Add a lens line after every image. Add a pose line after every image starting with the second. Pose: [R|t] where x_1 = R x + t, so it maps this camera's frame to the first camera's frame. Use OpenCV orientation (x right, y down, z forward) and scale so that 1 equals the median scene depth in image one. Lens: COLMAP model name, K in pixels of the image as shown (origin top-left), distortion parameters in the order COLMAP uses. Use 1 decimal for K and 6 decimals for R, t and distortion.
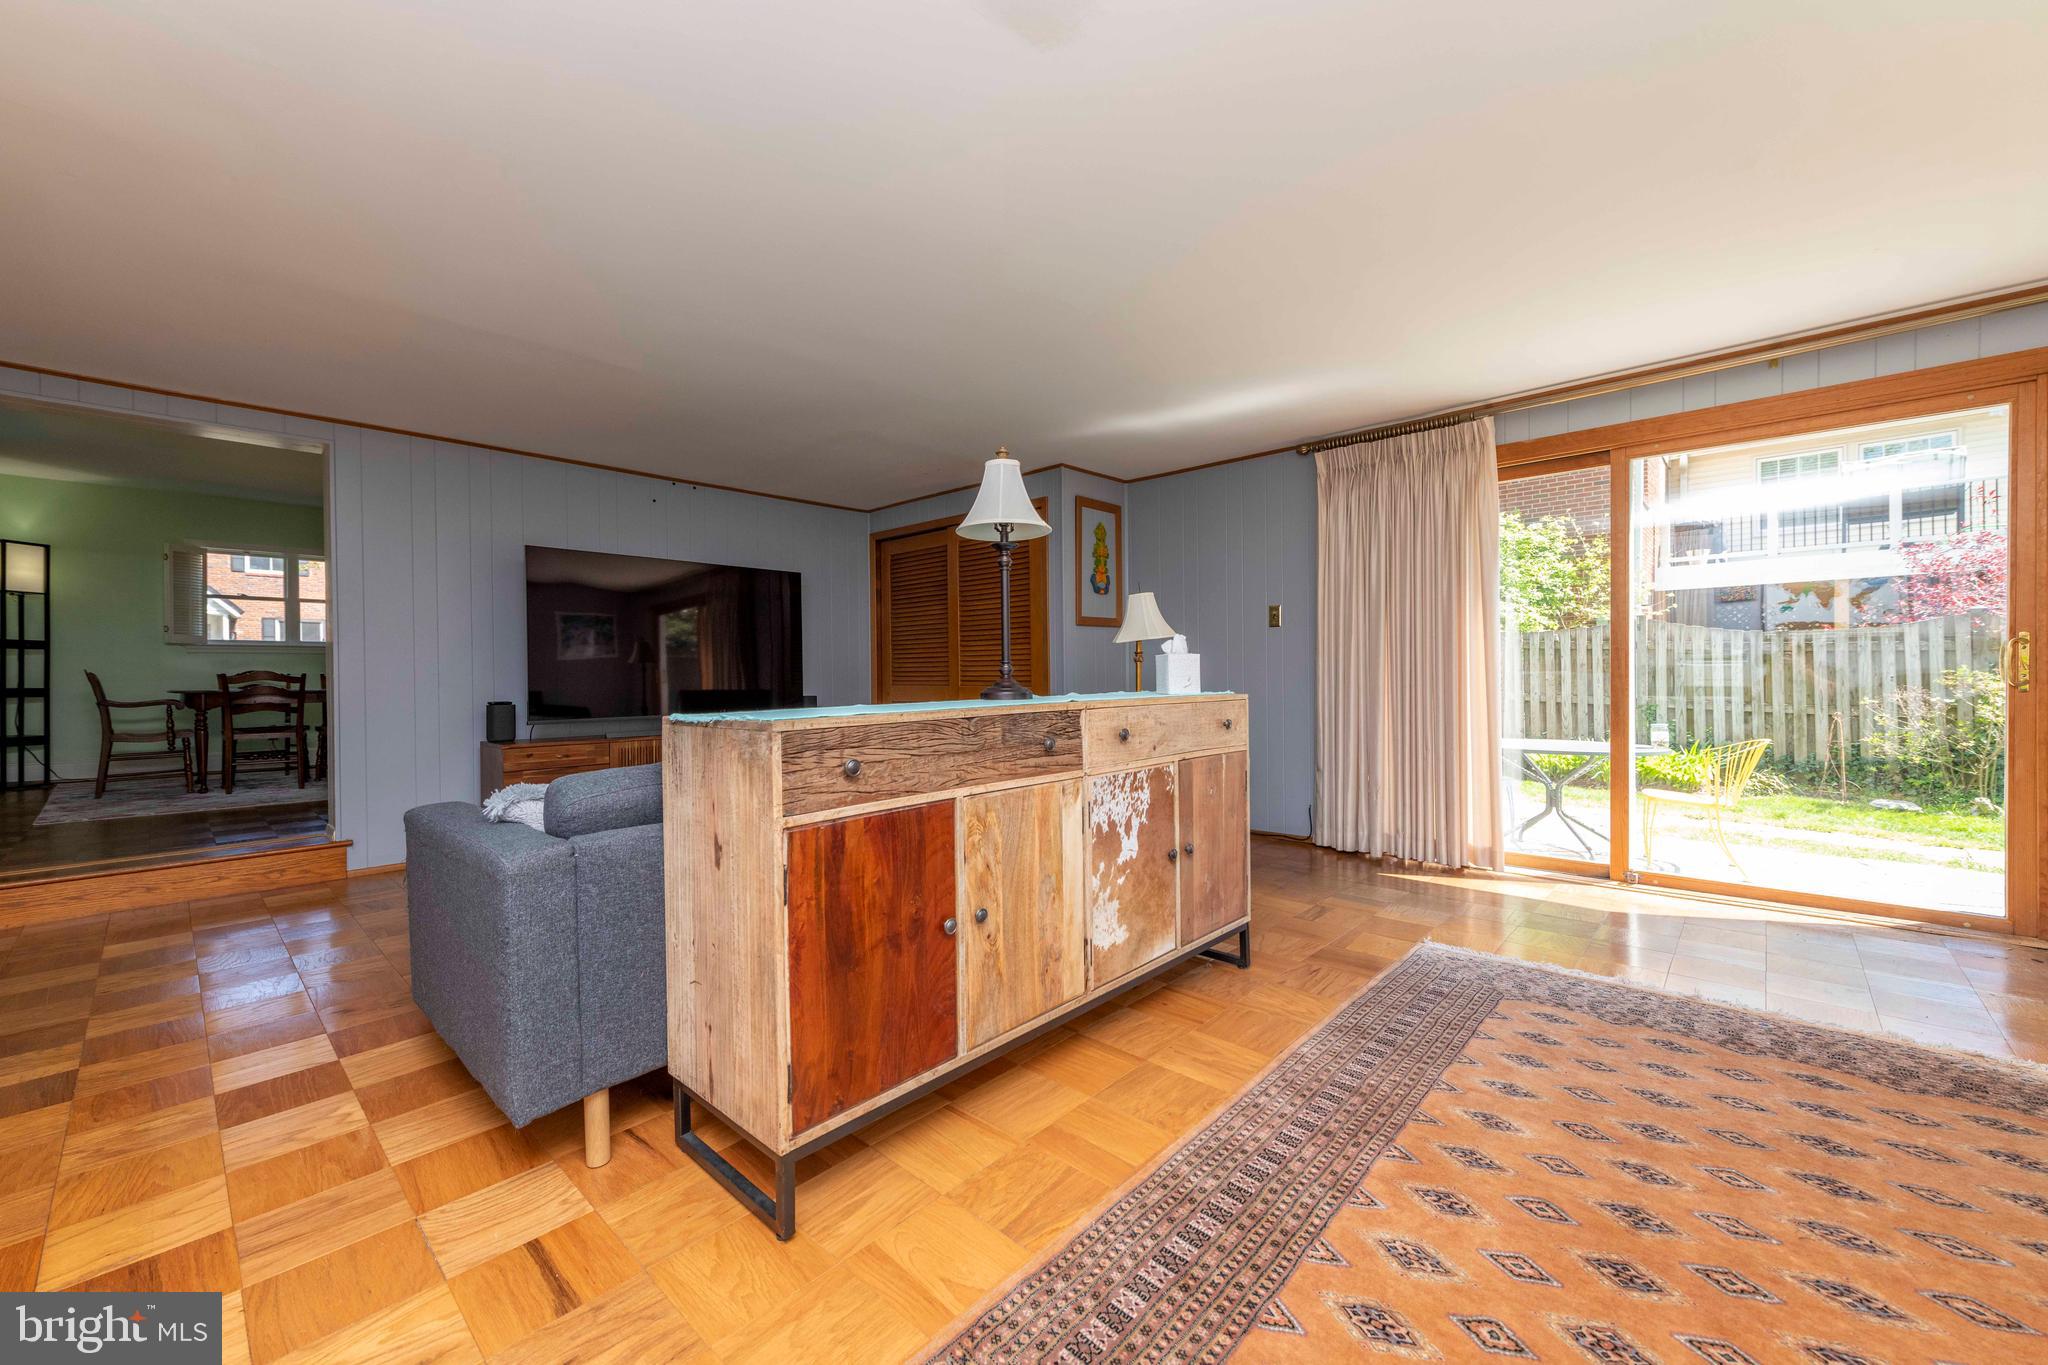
lens RADIAL K [[802.9, 0, 1032.2], [0, 802.9, 679.5], [0, 0, 1]] dist [-0.001800, -0.000388]
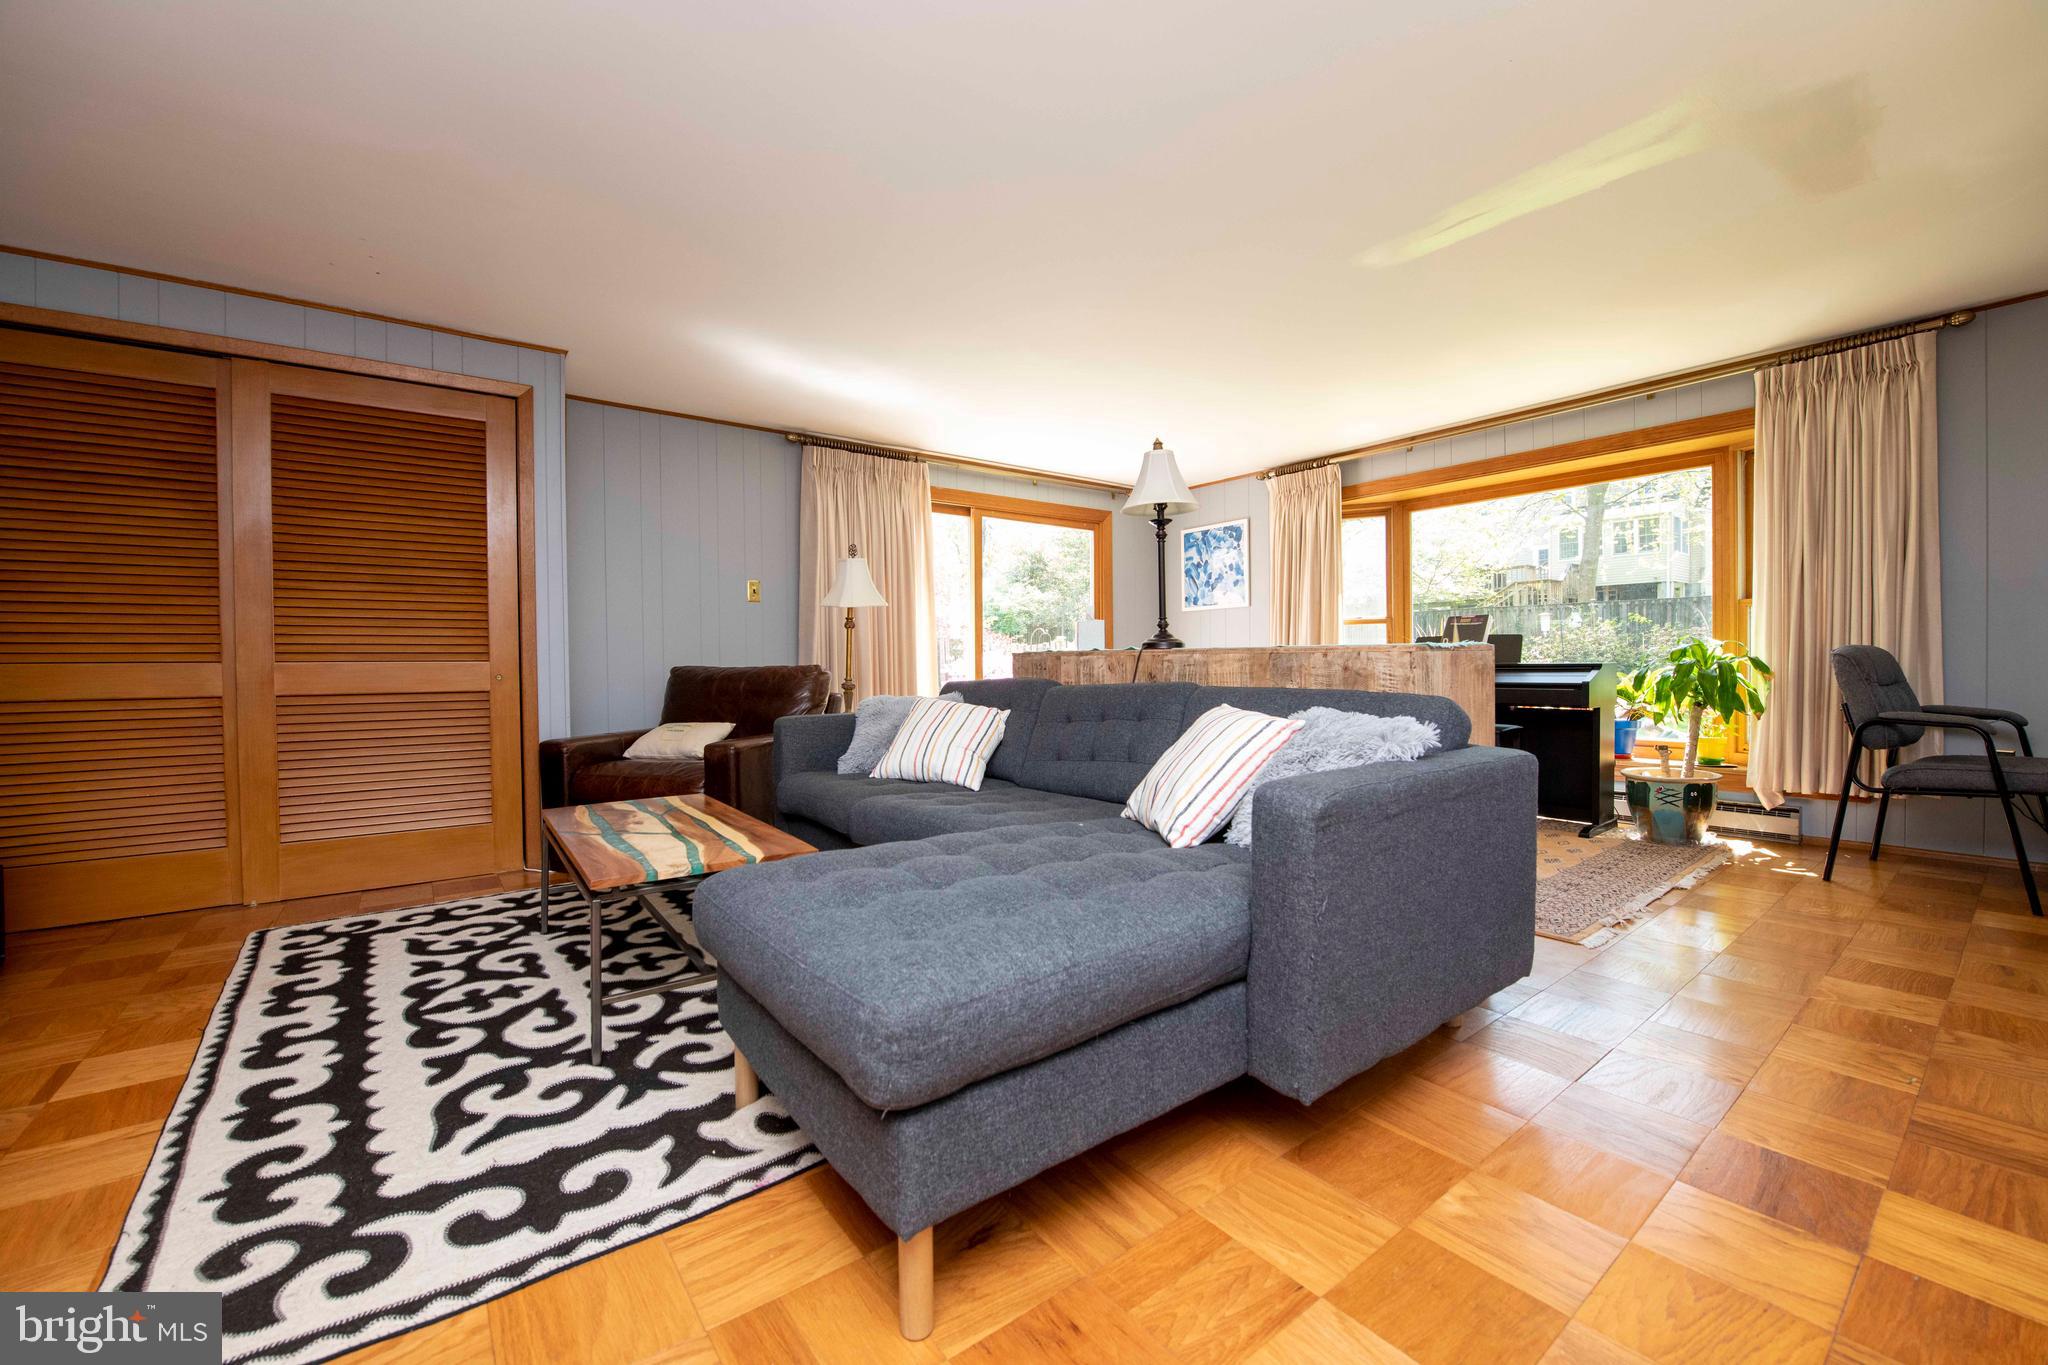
lens RADIAL K [[802.9, 0, 1028.5], [0, 802.9, 675.7], [0, 0, 1]] dist [-0.001800, -0.000388]
pose [[0.191863, -0.013563, 0.981328, -0.739694], [0.006842, 0.999899, 0.012482, 0.019326], [-0.981398, 0.004319, 0.191937, 0.558830]]
